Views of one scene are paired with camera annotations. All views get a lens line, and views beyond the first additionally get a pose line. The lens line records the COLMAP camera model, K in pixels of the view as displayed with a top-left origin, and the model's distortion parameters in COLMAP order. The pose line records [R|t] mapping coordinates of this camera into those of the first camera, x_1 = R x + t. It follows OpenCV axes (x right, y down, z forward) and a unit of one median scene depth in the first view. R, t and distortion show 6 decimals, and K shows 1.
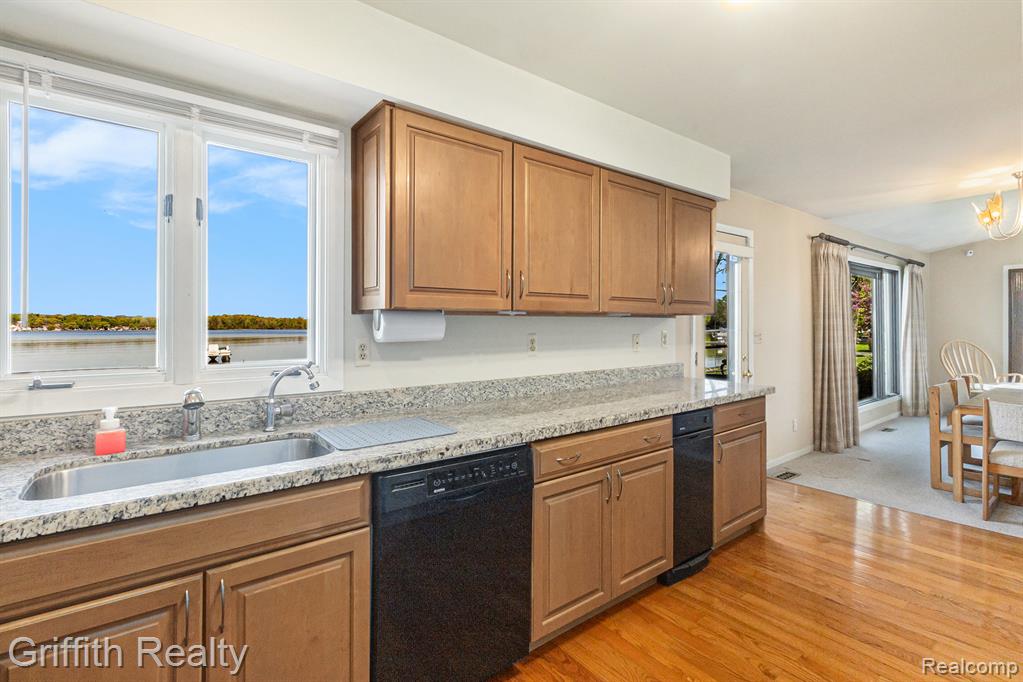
lens RADIAL K [[483.3, 0, 513.3], [0, 483.3, 336.5], [0, 0, 1]] dist [0.004739, -0.002358]
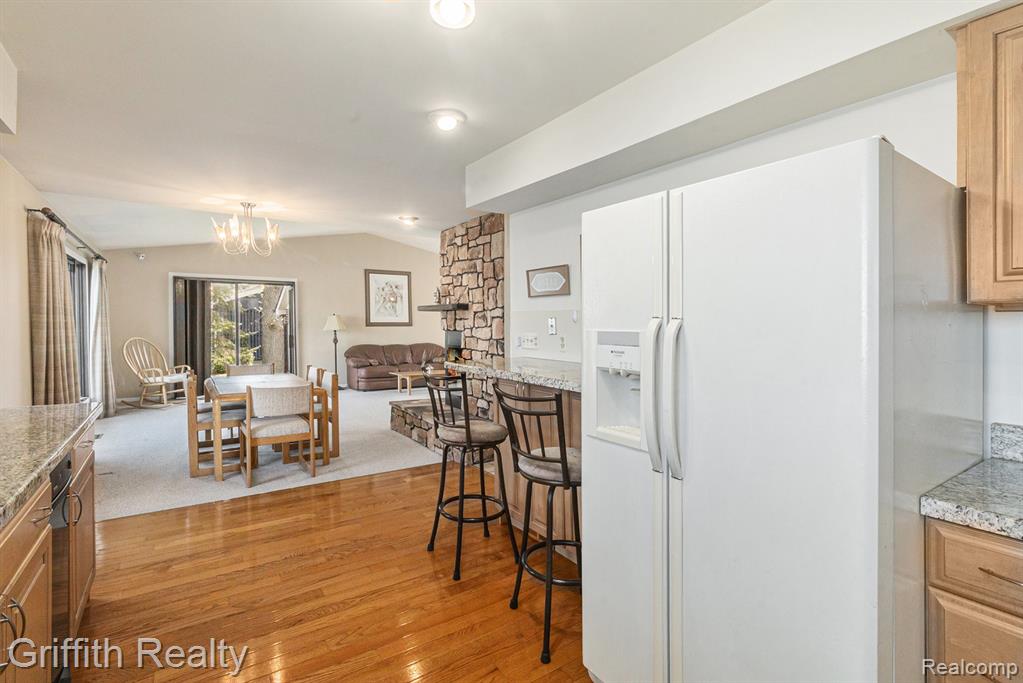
lens RADIAL K [[483.3, 0, 510.2], [0, 483.3, 331.7], [0, 0, 1]] dist [0.004739, -0.002358]
pose [[0.057115, -0.006090, 0.998349, -0.087495], [0.012028, 0.999913, 0.005411, -0.002303], [-0.998295, 0.011699, 0.057183, 0.139271]]
